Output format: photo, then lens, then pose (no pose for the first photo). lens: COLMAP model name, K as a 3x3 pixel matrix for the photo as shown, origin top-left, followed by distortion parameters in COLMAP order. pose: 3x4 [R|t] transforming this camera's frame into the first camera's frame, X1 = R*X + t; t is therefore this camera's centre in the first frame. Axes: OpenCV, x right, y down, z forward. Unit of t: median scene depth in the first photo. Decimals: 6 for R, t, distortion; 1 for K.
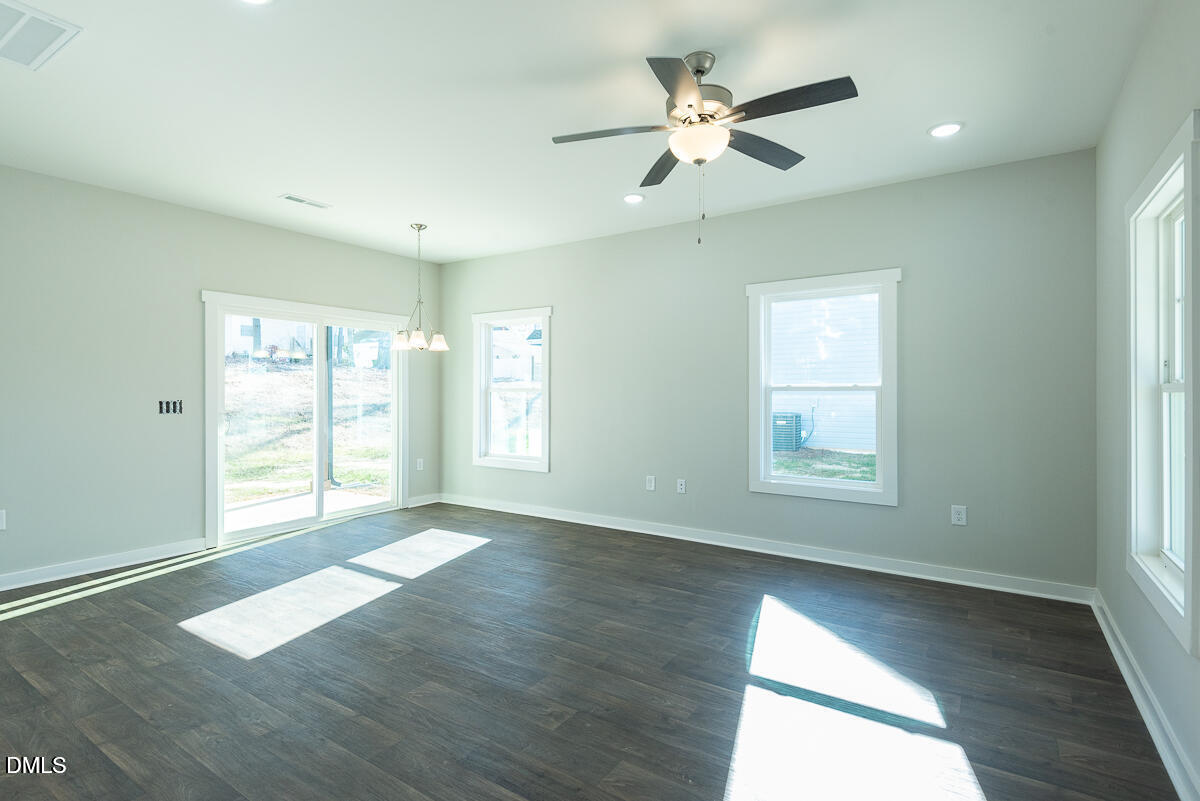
lens RADIAL K [[592.2, 0, 595.9], [0, 592.2, 385.9], [0, 0, 1]] dist [-0.000716, -0.001009]
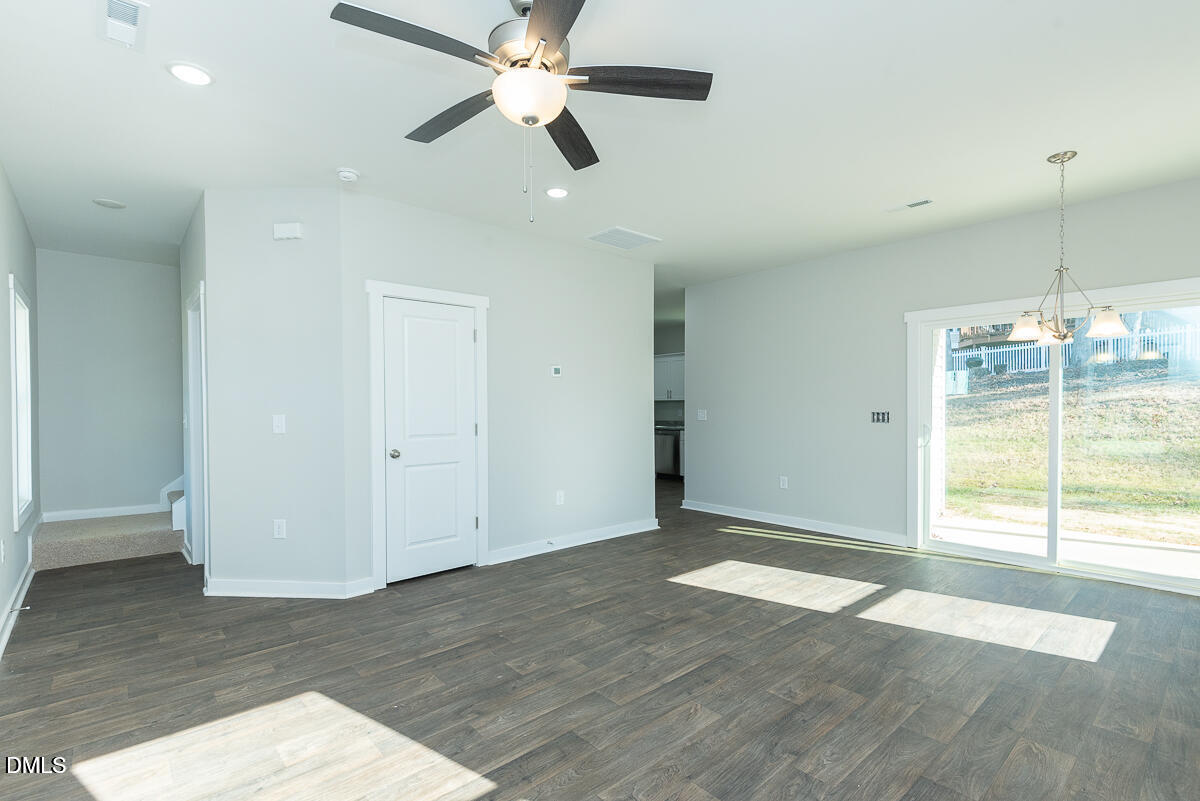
lens RADIAL K [[551.5, 0, 594.6], [0, 551.5, 416.2], [0, 0, 1]] dist [0.000430, -0.001748]
pose [[-0.267034, 0.019099, -0.963498, 0.570812], [0.013380, 0.999781, 0.016110, 0.009171], [0.963594, -0.008590, -0.267231, 0.834884]]
